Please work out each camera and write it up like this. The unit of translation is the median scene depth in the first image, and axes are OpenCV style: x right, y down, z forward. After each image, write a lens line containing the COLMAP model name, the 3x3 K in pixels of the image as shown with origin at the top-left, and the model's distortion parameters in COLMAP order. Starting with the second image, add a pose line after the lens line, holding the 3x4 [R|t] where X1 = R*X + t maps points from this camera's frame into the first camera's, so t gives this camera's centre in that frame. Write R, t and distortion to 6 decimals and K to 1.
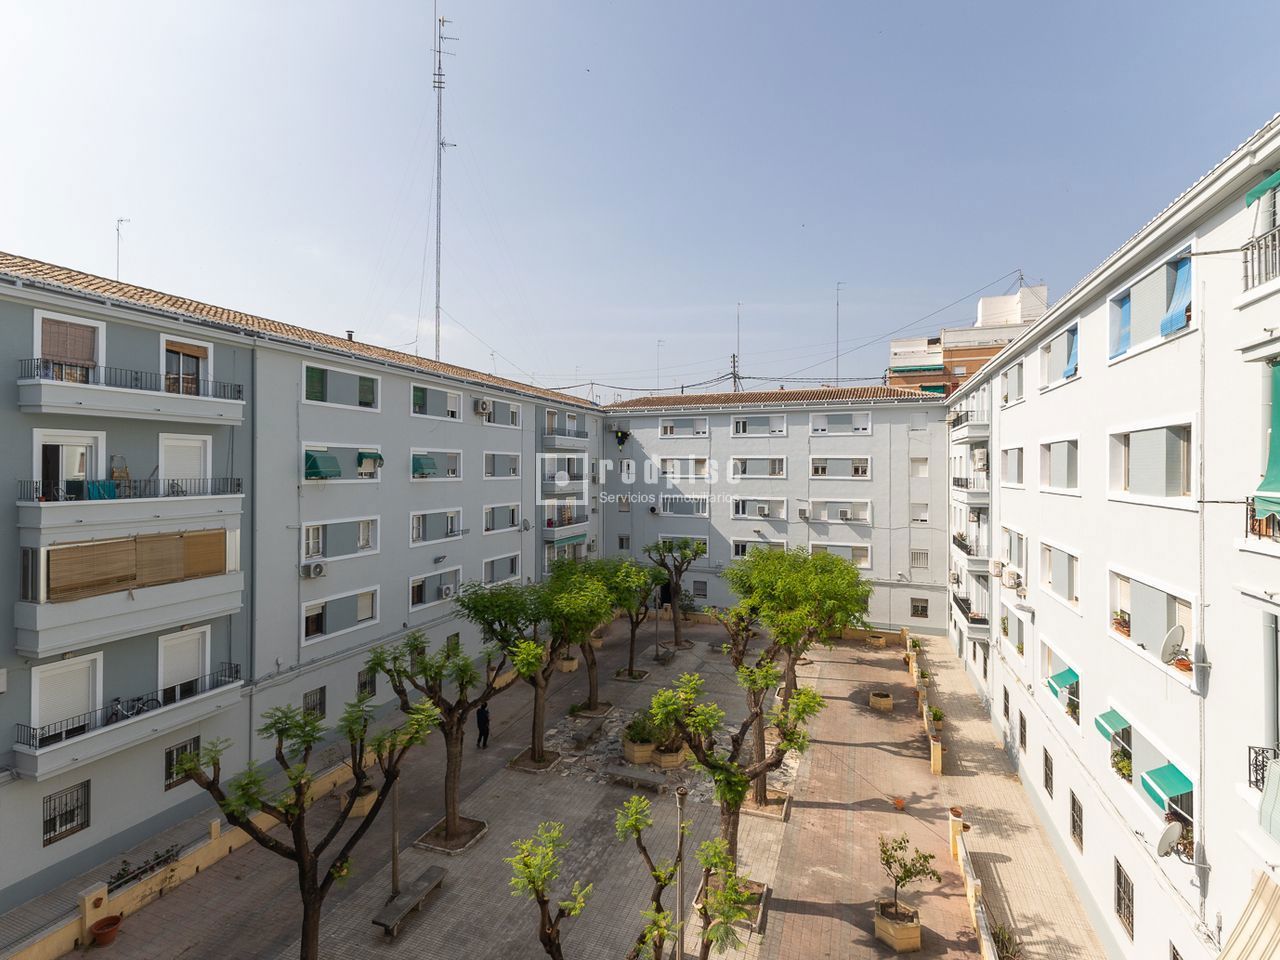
lens RADIAL K [[620.0, 0, 639.5], [0, 620.0, 474.6], [0, 0, 1]] dist [0.009933, -0.001081]
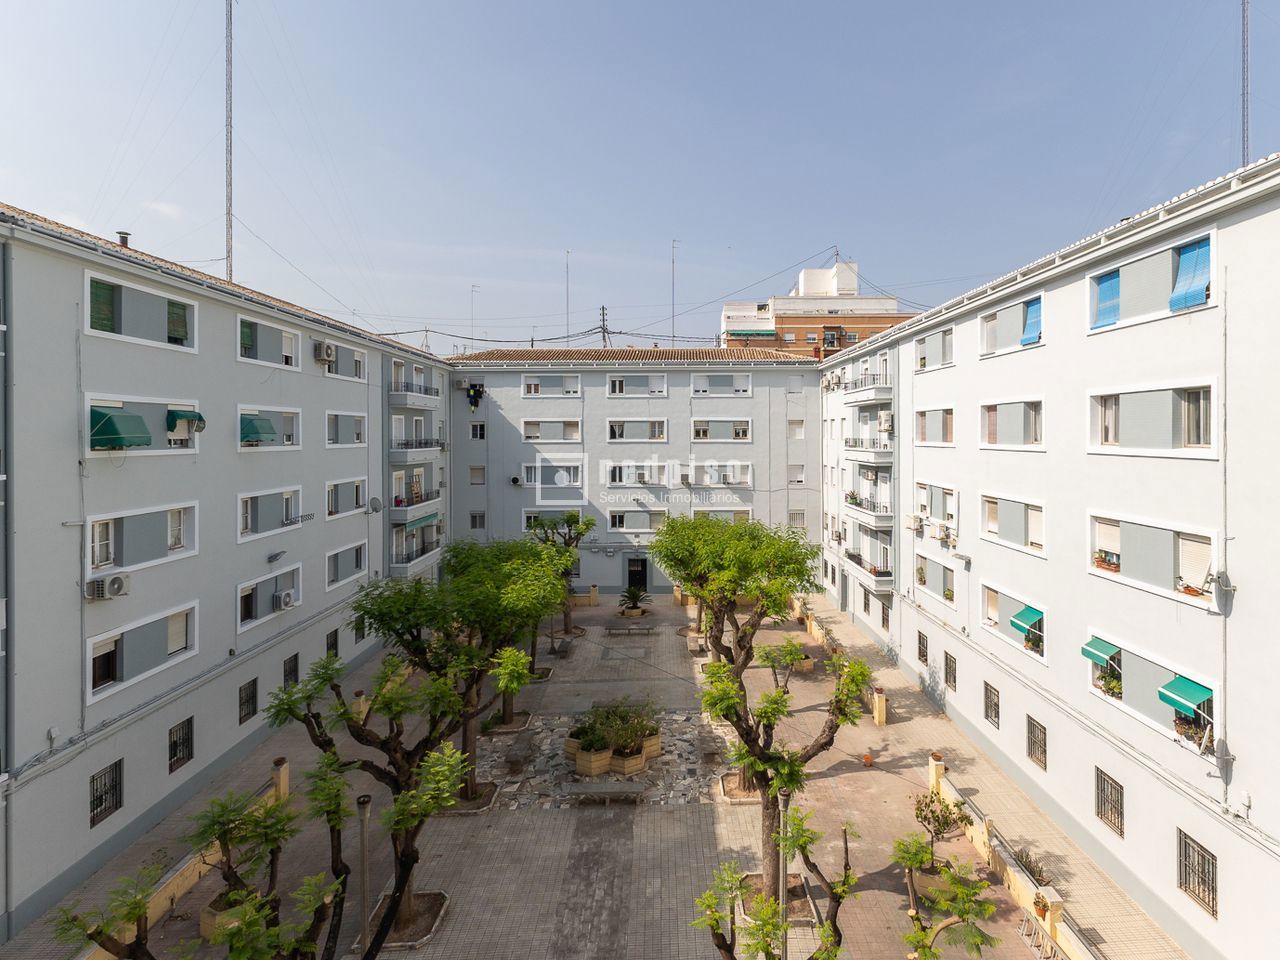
lens RADIAL K [[673.6, 0, 640.0], [0, 673.6, 442.4], [0, 0, 1]] dist [0.016527, -0.001282]
pose [[0.920246, -0.012070, 0.391155, -0.230665], [0.011750, 0.999926, 0.003211, 0.003129], [-0.391165, 0.001641, 0.920319, 0.089123]]
